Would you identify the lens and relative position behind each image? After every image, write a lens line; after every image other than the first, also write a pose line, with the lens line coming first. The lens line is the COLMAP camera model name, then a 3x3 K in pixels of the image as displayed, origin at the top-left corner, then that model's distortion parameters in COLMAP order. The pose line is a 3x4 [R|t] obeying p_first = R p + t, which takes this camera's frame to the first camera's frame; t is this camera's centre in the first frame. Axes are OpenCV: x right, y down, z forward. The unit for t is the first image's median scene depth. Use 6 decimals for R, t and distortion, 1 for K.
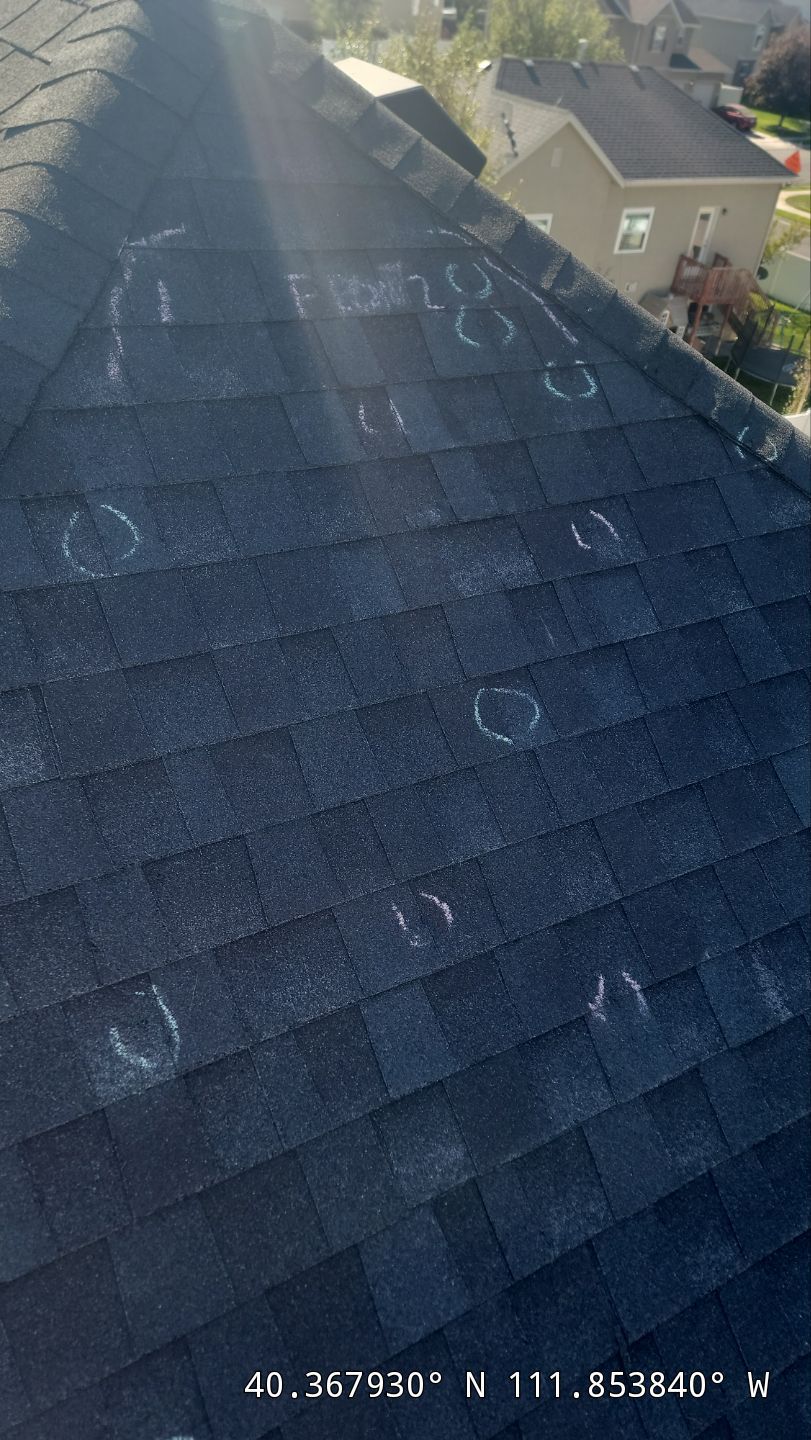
lens RADIAL K [[1112.3, 0, 352.1], [0, 1112.3, 730.8], [0, 0, 1]] dist [0.095078, -0.079198]
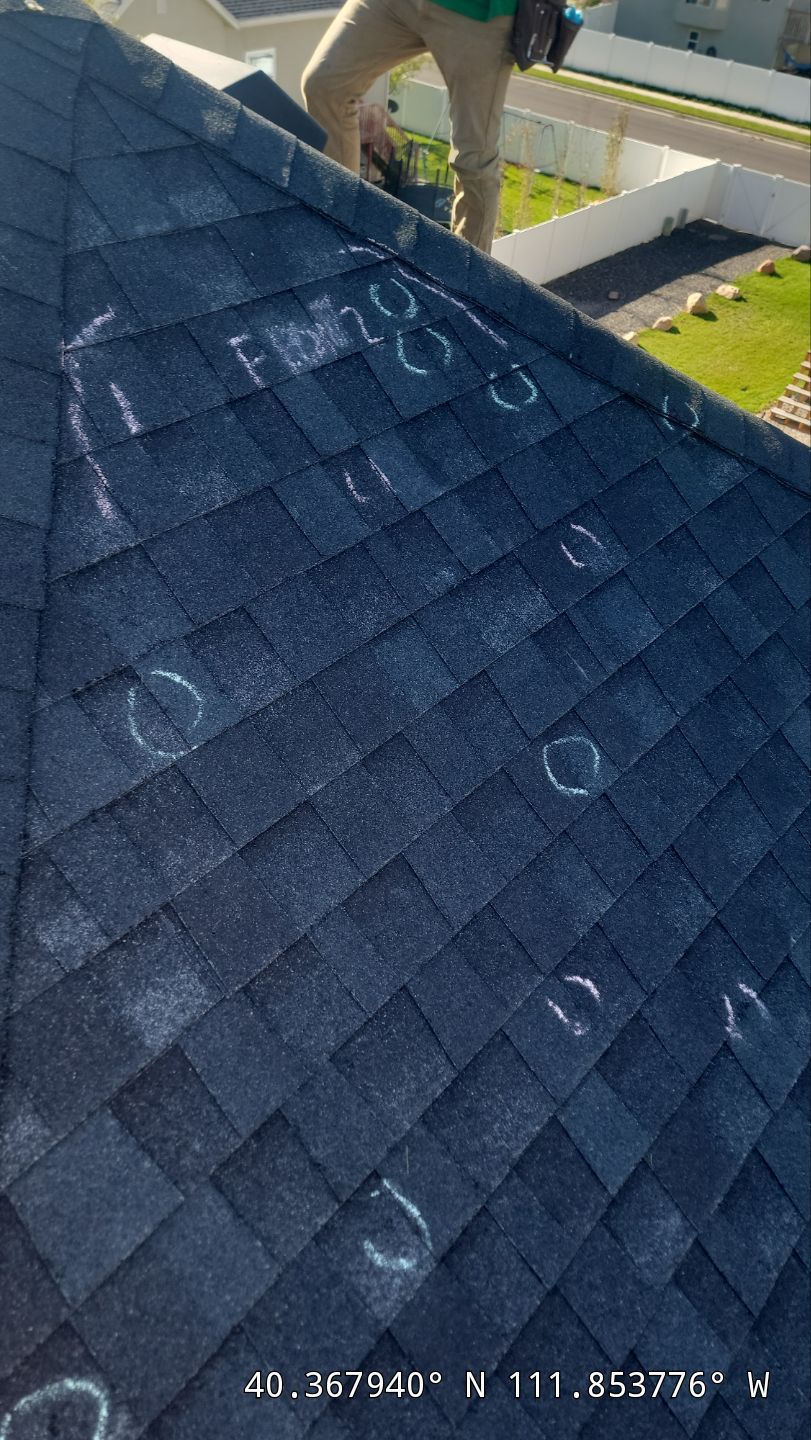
lens RADIAL K [[1112.3, 0, 369.0], [0, 1112.3, 744.9], [0, 0, 1]] dist [0.095078, -0.079198]
pose [[0.944178, -0.246055, 0.219054, -0.256756], [0.219041, 0.965555, 0.140448, -0.221277], [-0.246066, -0.084626, 0.965552, 0.095341]]
